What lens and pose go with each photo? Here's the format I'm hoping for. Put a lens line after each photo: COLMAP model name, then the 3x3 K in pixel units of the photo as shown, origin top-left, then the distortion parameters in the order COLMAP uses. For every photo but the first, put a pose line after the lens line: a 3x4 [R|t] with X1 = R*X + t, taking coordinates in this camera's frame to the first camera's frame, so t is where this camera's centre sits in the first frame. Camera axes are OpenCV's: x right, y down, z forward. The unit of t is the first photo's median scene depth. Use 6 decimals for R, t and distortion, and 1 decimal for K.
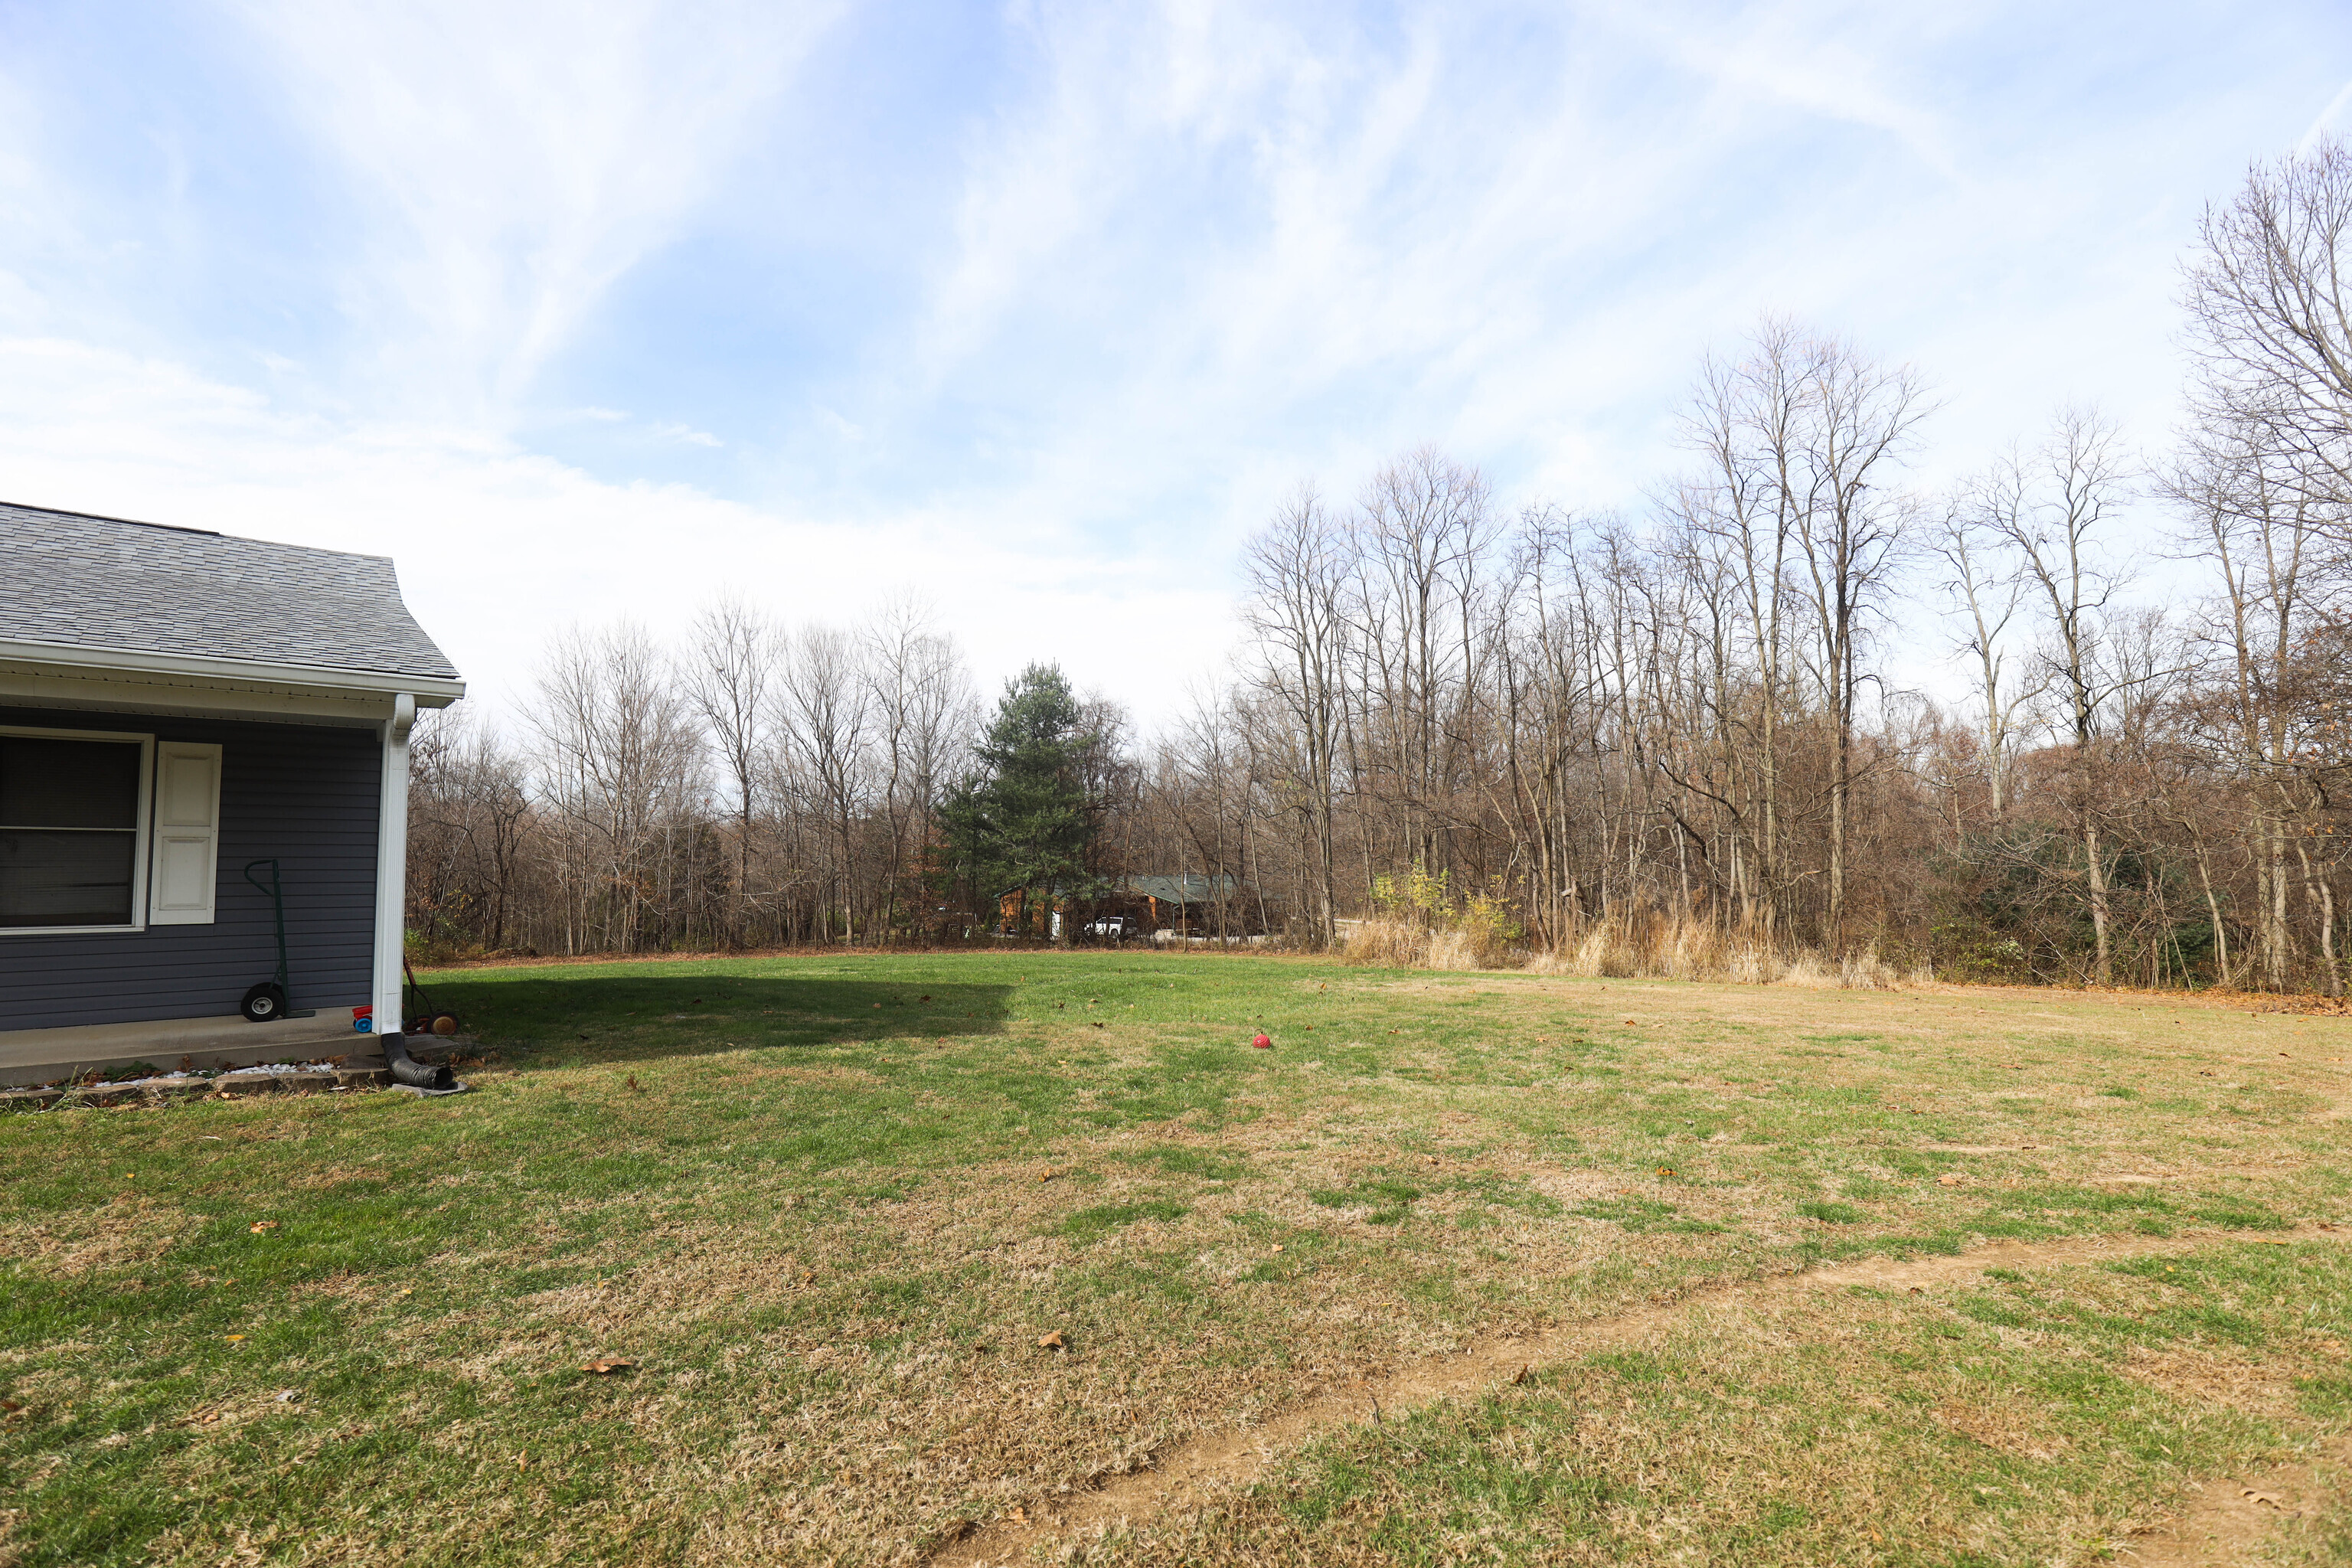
lens RADIAL K [[1082.0, 0, 1180.9], [0, 1082.0, 806.0], [0, 0, 1]] dist [-0.022918, 0.000184]
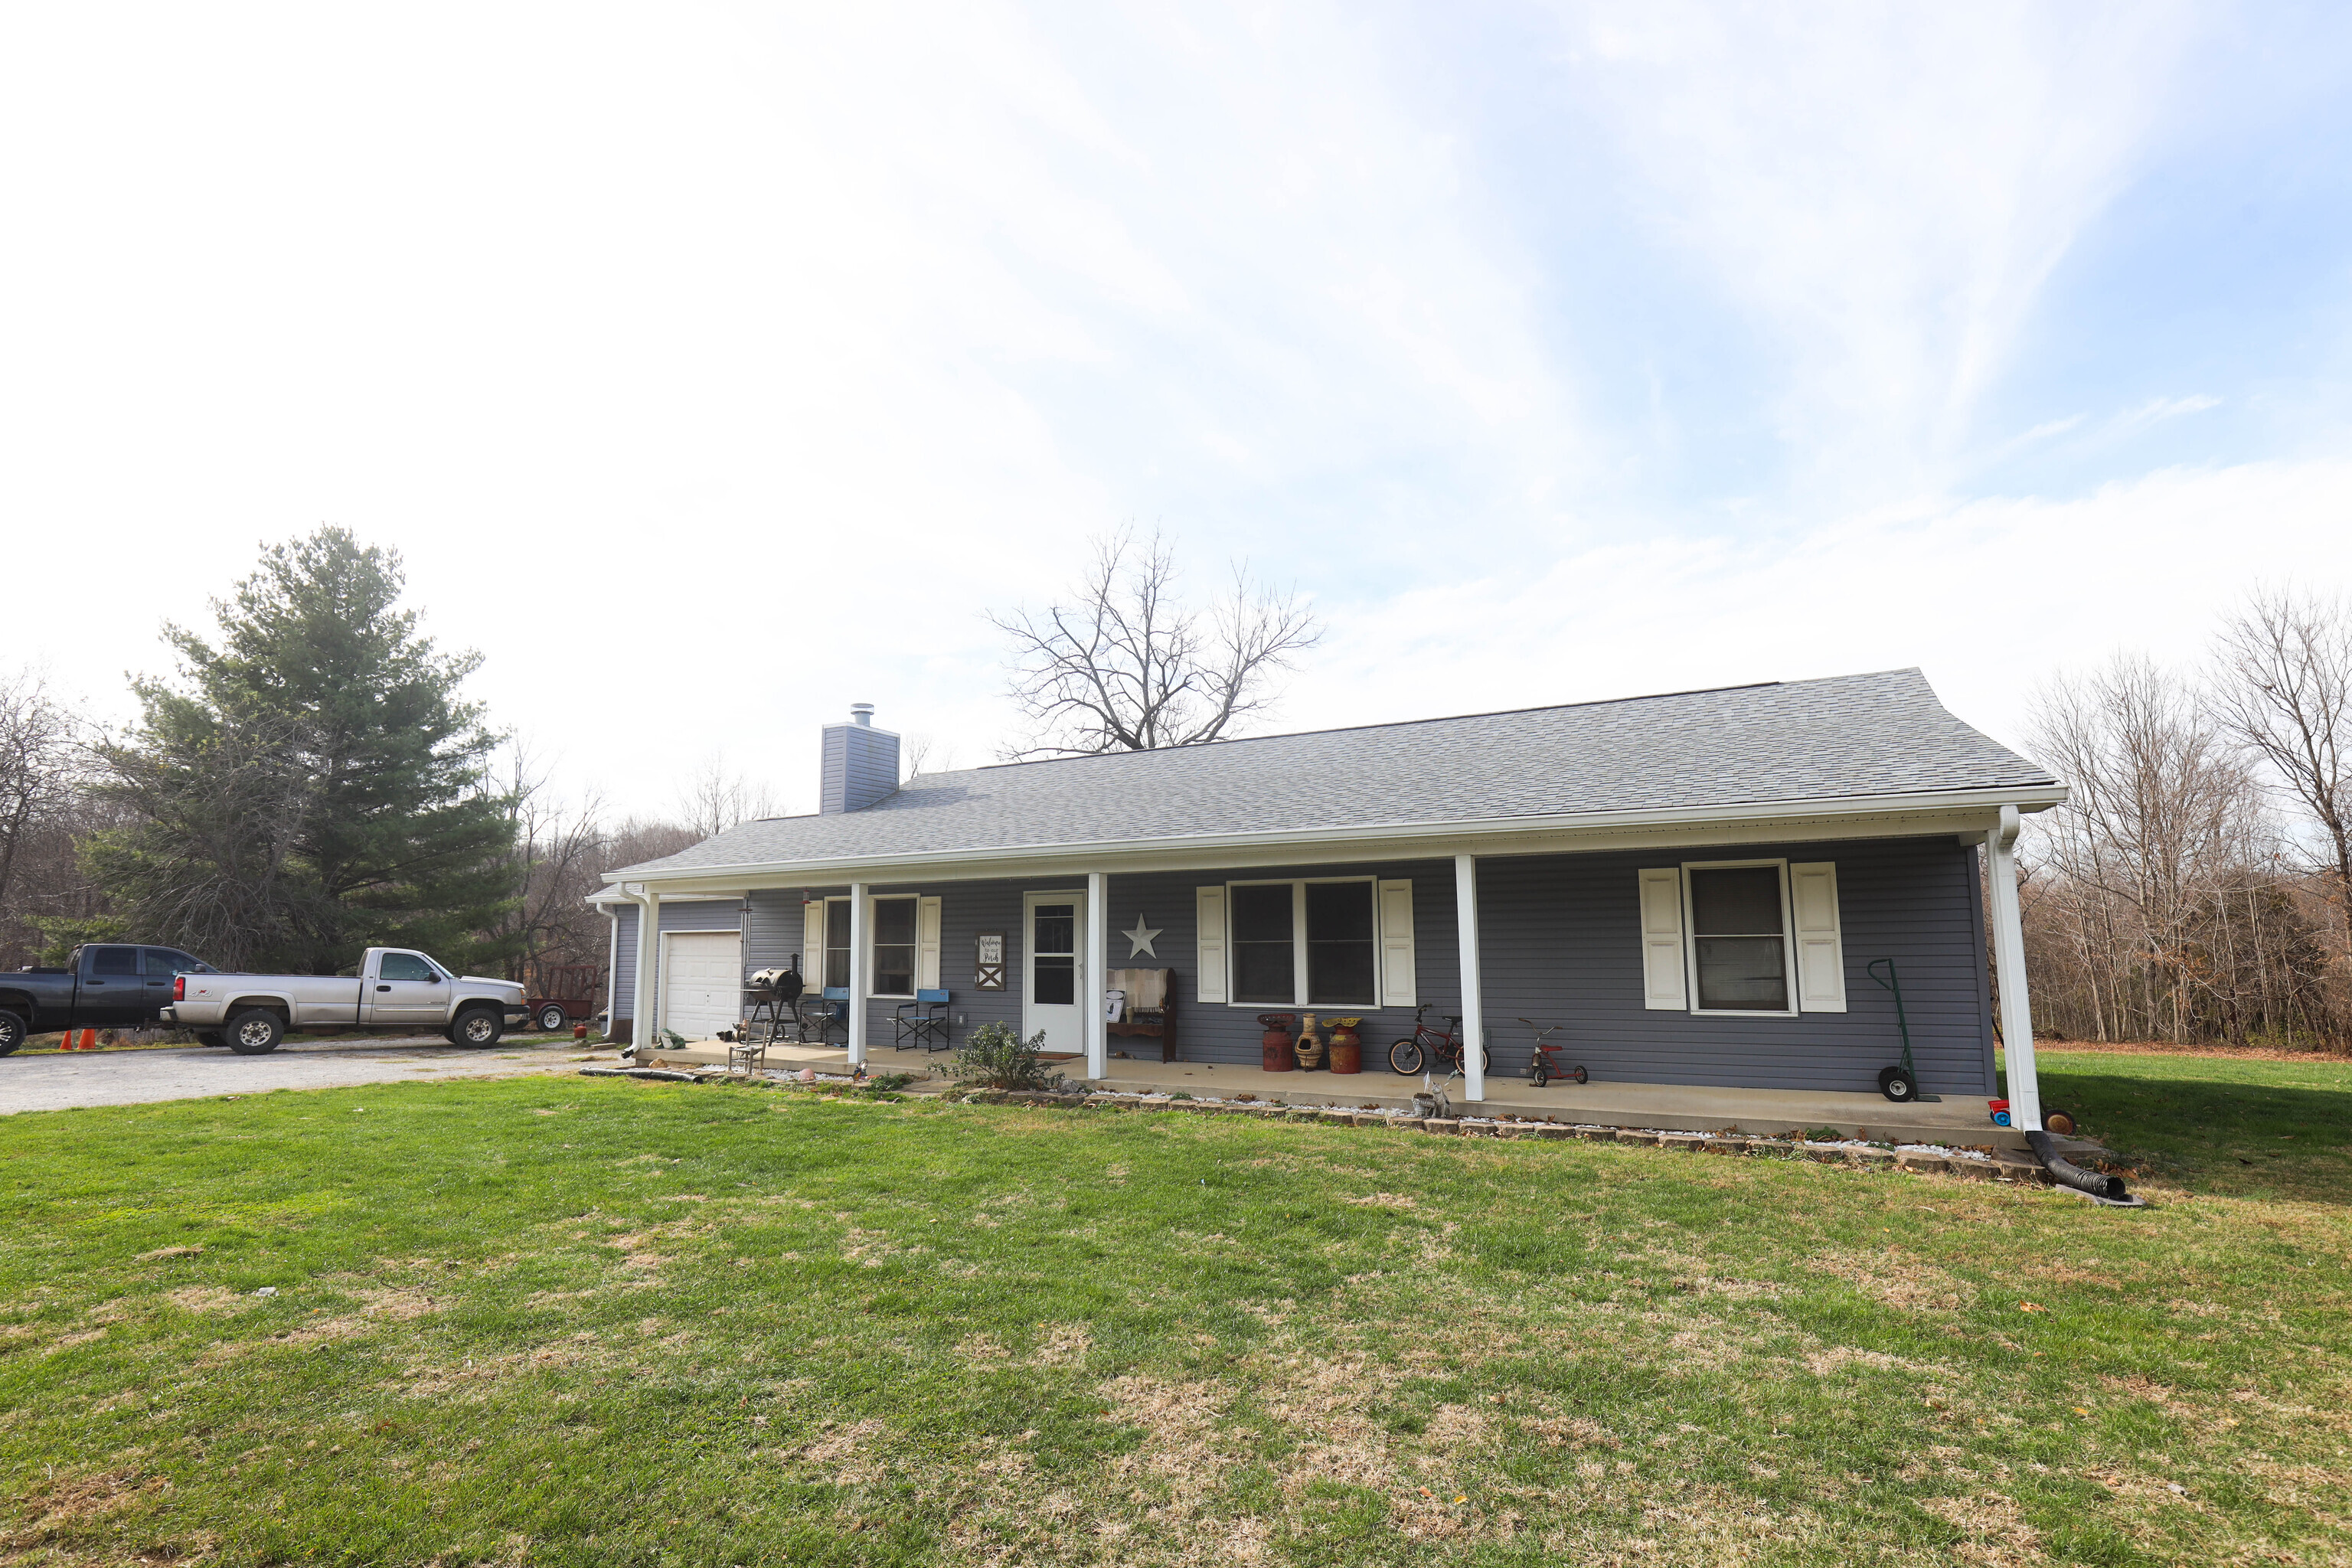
lens RADIAL K [[1082.0, 0, 1180.9], [0, 1082.0, 806.0], [0, 0, 1]] dist [-0.022918, 0.000184]
pose [[0.354012, -0.120782, -0.927409, -0.032480], [0.059132, 0.992532, -0.106692, -0.035025], [0.933370, -0.017069, 0.358510, -0.124918]]
